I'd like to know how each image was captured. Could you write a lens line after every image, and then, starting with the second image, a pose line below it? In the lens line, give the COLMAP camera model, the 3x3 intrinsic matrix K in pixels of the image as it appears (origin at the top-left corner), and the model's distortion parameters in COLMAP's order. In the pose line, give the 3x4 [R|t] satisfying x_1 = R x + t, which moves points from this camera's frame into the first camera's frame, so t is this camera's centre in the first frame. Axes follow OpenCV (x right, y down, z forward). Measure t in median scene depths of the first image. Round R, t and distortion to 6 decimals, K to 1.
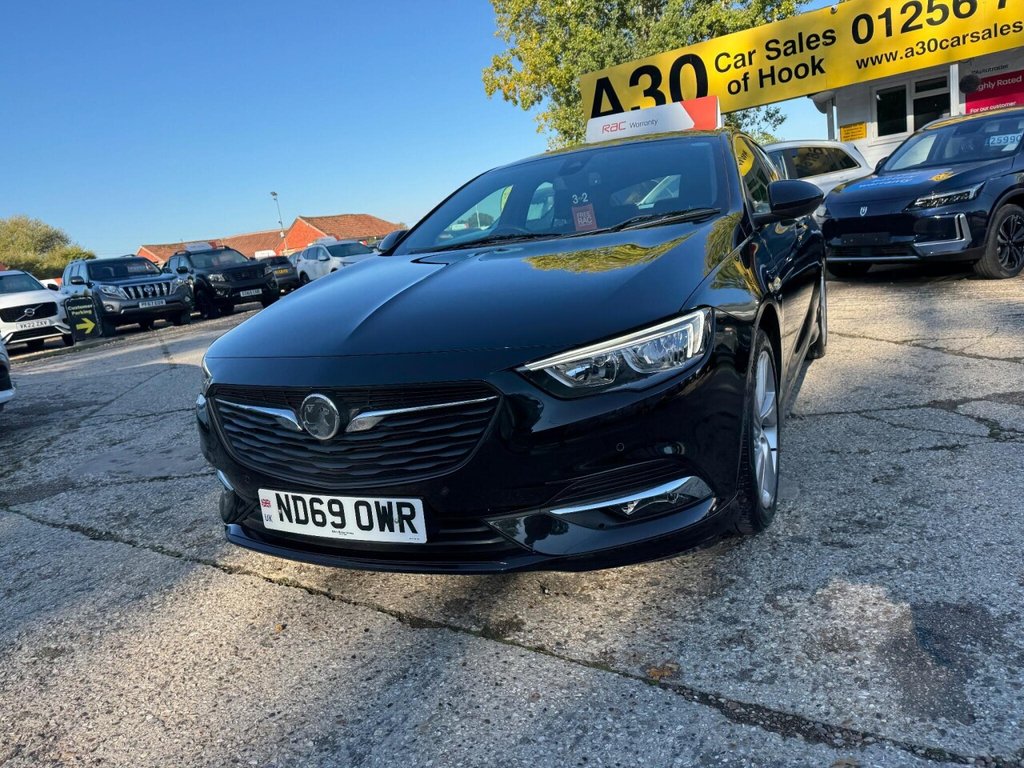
lens RADIAL K [[720.3, 0, 531.0], [0, 720.3, 384.9], [0, 0, 1]] dist [0.023603, -0.022202]
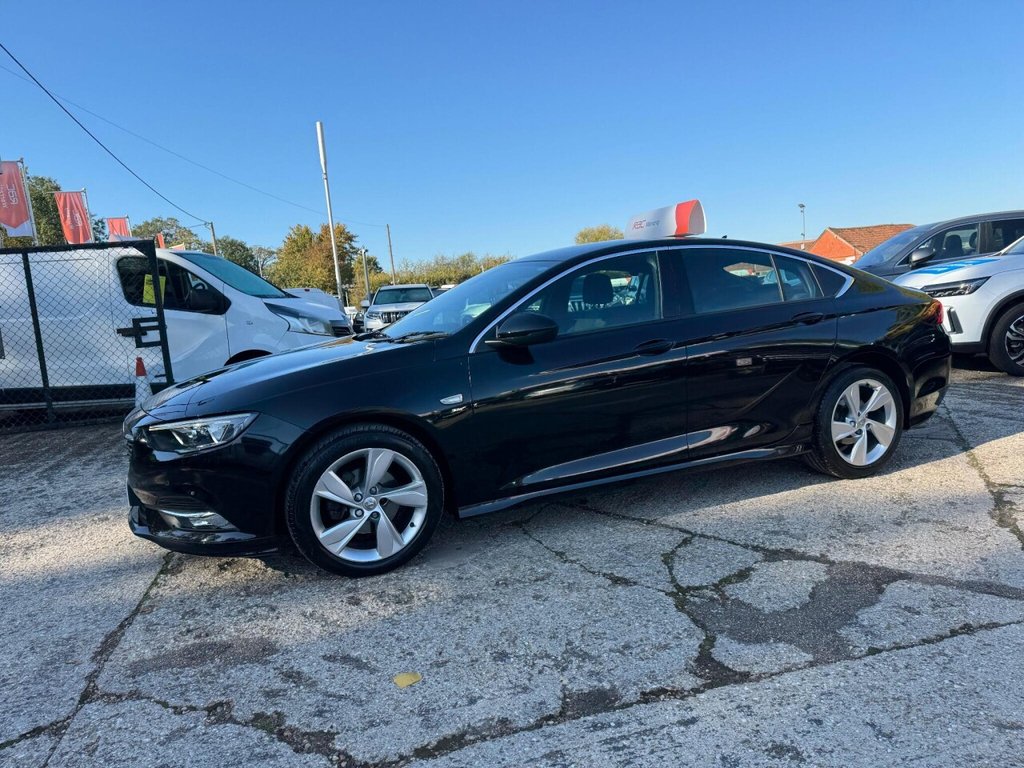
lens RADIAL K [[719.4, 0, 529.8], [0, 719.4, 398.7], [0, 0, 1]] dist [0.073556, -0.099639]
pose [[0.745226, 0.163150, -0.646545, 0.292487], [-0.156945, 0.985282, 0.067728, -0.058090], [0.648079, 0.051000, 0.759864, 0.031888]]
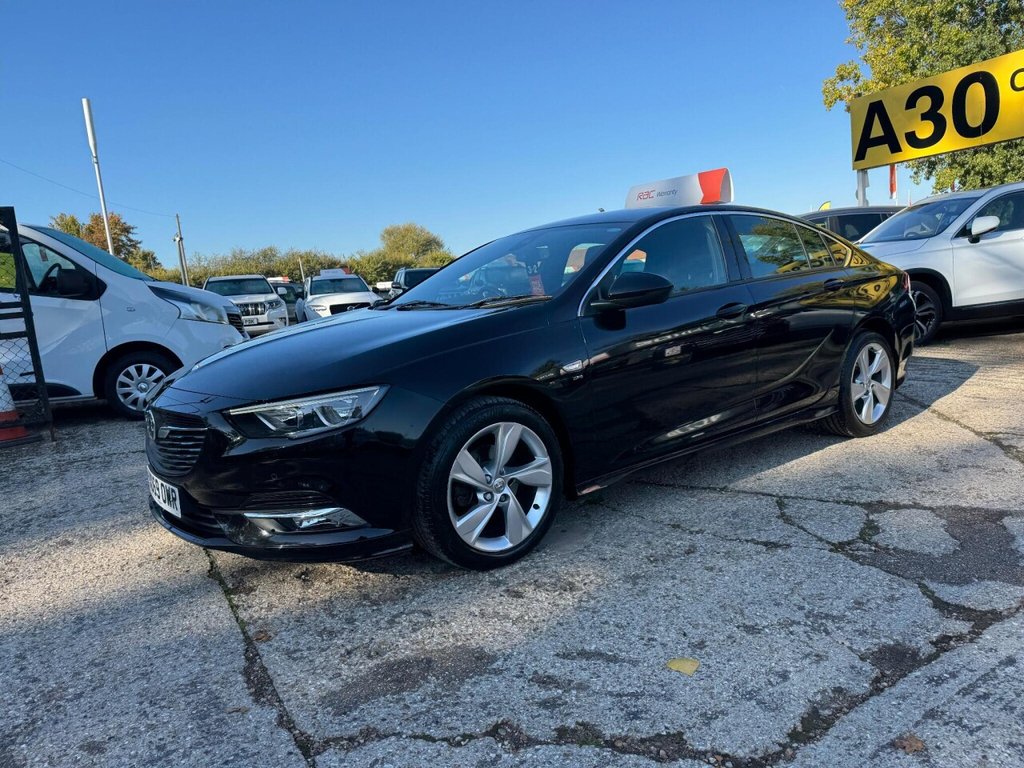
lens RADIAL K [[716.5, 0, 530.9], [0, 716.5, 397.8], [0, 0, 1]] dist [0.056519, -0.067413]
pose [[0.898215, 0.126865, -0.420850, 0.178259], [-0.126641, 0.991536, 0.028610, -0.026768], [0.420918, 0.027599, 0.906679, -0.012947]]
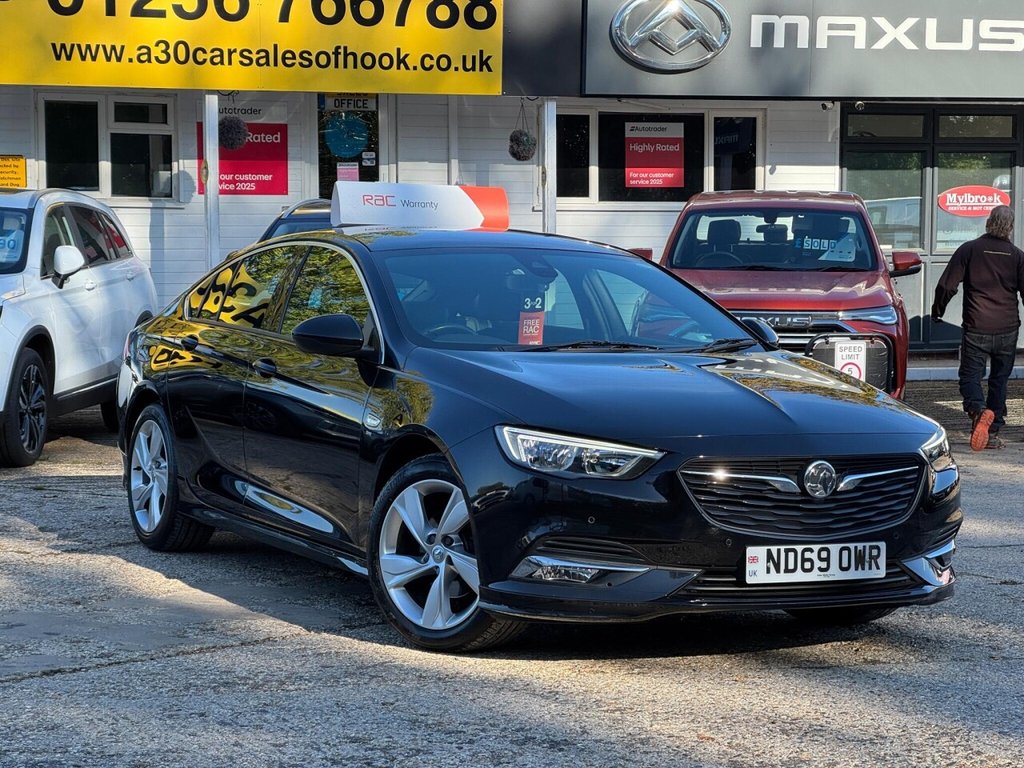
lens RADIAL K [[2179.6, 0, 512.0], [0, 2179.6, 384.0], [0, 0, 1]] dist [0.168934, 0.684816]
pose [[0.610794, 0.089881, 0.786671, -0.594286], [0.074370, 0.982631, -0.170013, 0.079739], [-0.788289, 0.162348, 0.593501, -0.144269]]
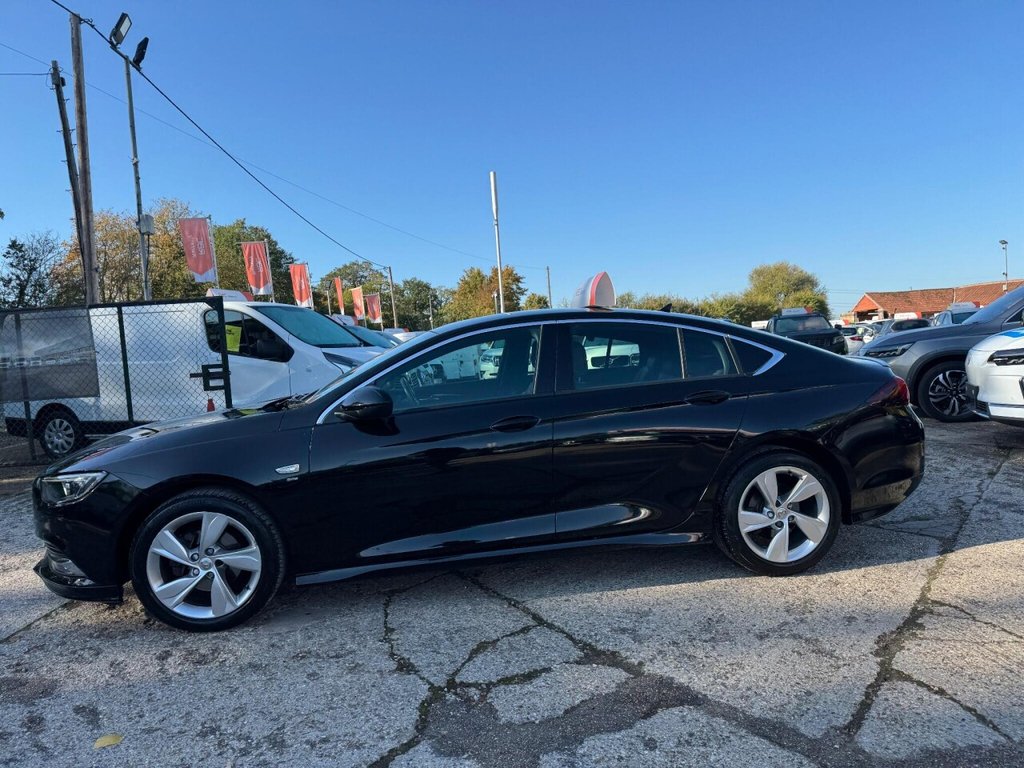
lens RADIAL K [[722.3, 0, 526.8], [0, 722.3, 399.7], [0, 0, 1]] dist [0.075355, -0.105013]
pose [[0.560643, 0.155222, -0.813379, 0.381737], [-0.184667, 0.980973, 0.059919, -0.098706], [0.807204, 0.116611, 0.578640, 0.133899]]
